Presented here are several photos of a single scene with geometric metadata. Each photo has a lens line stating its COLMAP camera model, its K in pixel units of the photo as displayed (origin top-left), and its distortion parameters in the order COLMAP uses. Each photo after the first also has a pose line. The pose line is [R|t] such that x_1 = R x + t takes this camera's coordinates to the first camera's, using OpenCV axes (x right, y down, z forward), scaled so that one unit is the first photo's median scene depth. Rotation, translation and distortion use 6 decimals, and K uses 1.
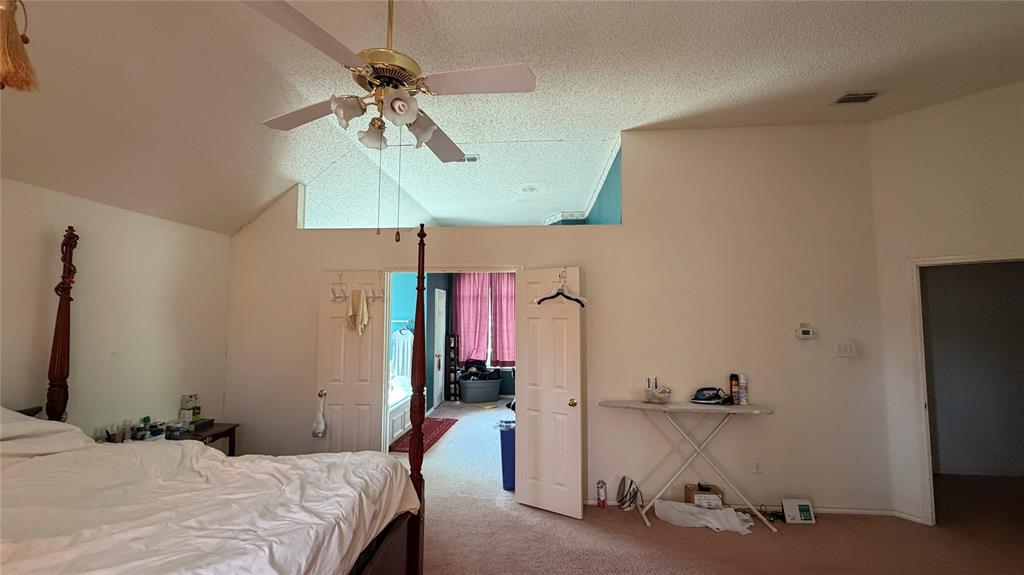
lens RADIAL K [[416.4, 0, 501.1], [0, 416.4, 285.6], [0, 0, 1]] dist [0.000052, 0.000051]
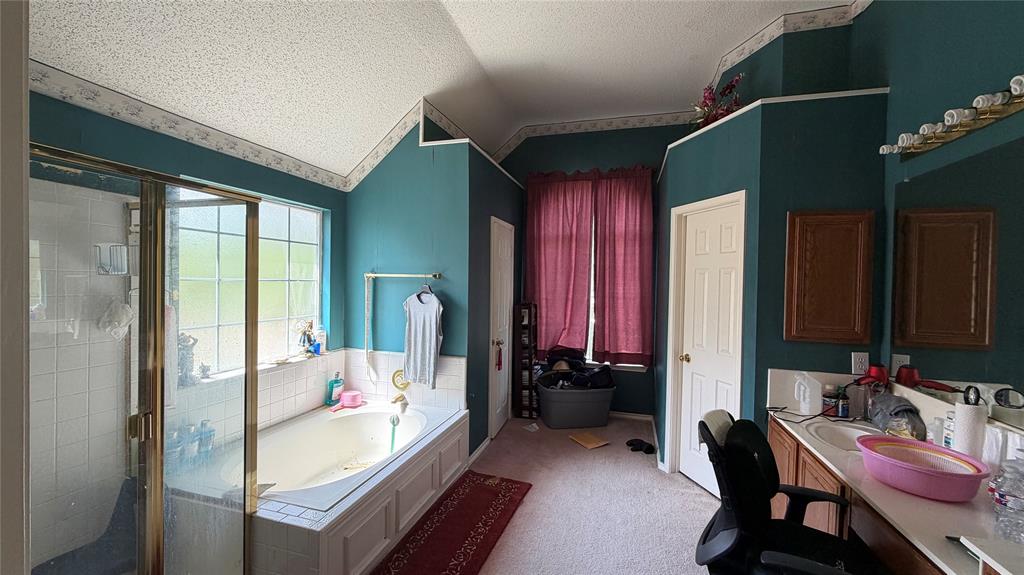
lens RADIAL K [[408.4, 0, 507.9], [0, 408.4, 286.5], [0, 0, 1]] dist [0.000114, 0.000260]
pose [[0.981770, 0.010834, -0.189763, -0.035560], [0.004412, 0.996807, 0.079733, 0.049839], [0.190021, -0.079116, 0.978587, 0.453321]]
